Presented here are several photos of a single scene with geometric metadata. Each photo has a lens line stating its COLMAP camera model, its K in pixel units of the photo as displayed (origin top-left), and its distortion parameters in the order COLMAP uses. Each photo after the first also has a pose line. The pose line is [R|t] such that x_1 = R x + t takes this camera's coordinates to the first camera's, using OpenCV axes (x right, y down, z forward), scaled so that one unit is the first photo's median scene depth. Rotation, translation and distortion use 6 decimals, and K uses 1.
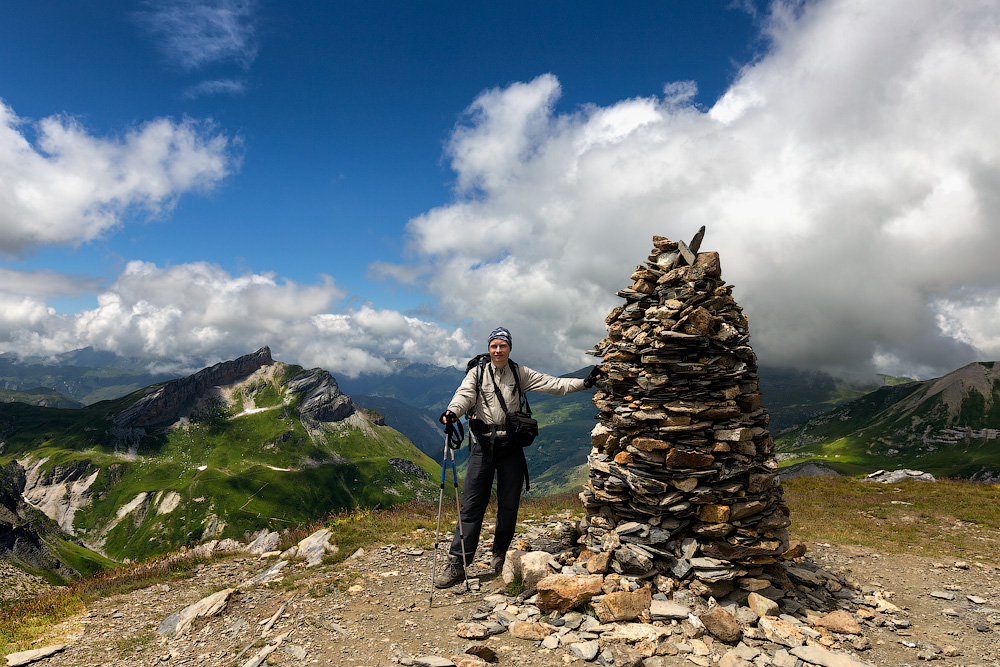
lens RADIAL K [[685.7, 0, 504.2], [0, 685.7, 324.7], [0, 0, 1]] dist [-0.010133, 0.010845]
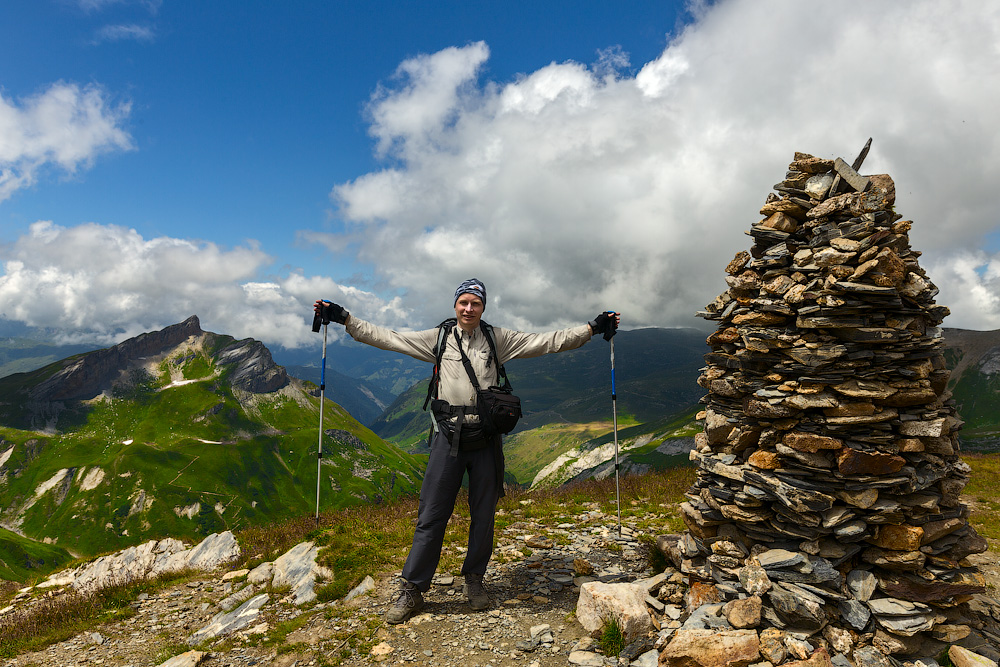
lens RADIAL K [[685.7, 0, 500.8], [0, 685.7, 326.7], [0, 0, 1]] dist [-0.010133, 0.010845]
pose [[0.996136, -0.002729, 0.087780, -0.128295], [-0.001471, 0.998858, 0.047747, 0.016415], [-0.087810, -0.047691, 0.994995, 0.249935]]
